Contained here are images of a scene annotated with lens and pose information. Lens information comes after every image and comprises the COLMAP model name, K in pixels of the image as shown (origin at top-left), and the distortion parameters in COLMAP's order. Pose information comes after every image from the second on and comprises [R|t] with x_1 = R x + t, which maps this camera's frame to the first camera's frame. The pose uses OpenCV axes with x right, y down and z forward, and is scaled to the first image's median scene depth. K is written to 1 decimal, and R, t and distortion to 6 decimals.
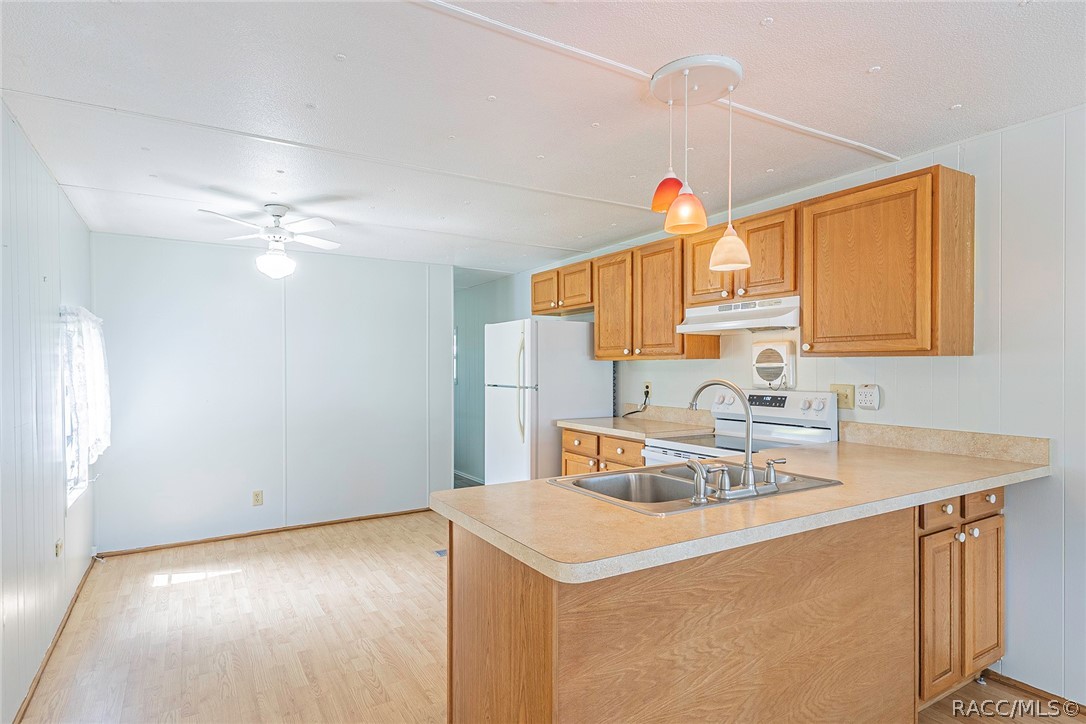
lens RADIAL K [[582.3, 0, 540.7], [0, 582.3, 370.7], [0, 0, 1]] dist [0.027576, -0.009092]
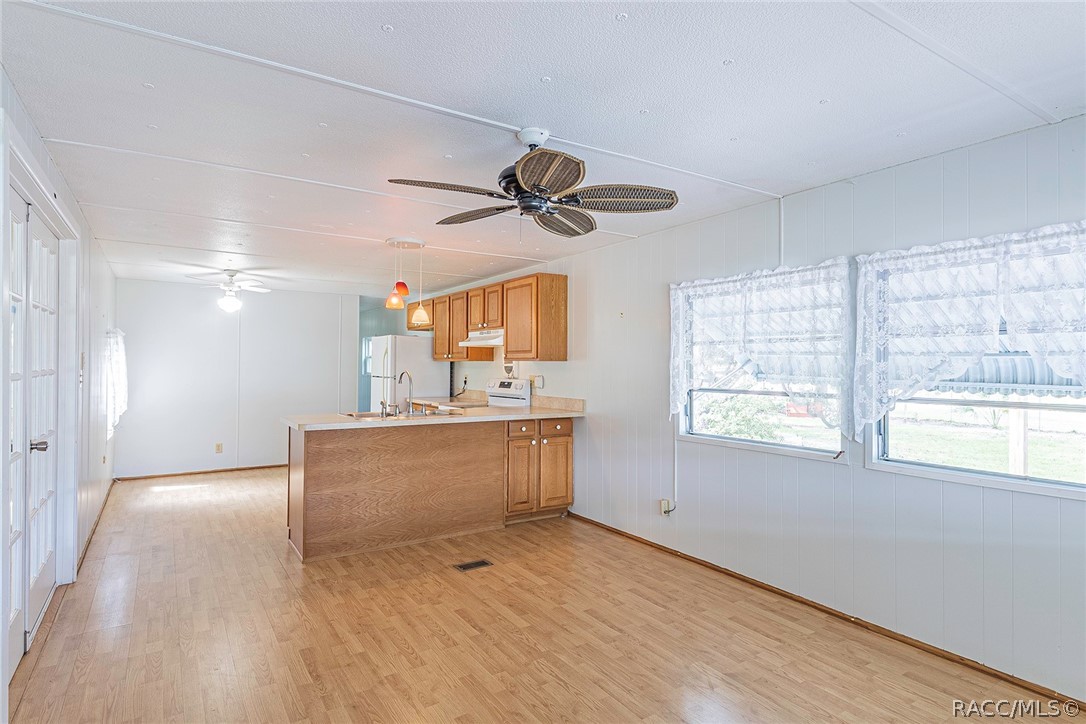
lens RADIAL K [[582.3, 0, 541.2], [0, 582.3, 359.2], [0, 0, 1]] dist [0.027576, -0.009092]
pose [[0.999573, 0.011249, 0.026983, 0.418650], [-0.010724, 0.999752, -0.019513, 0.005989], [-0.027196, 0.019215, 0.999445, -0.745925]]
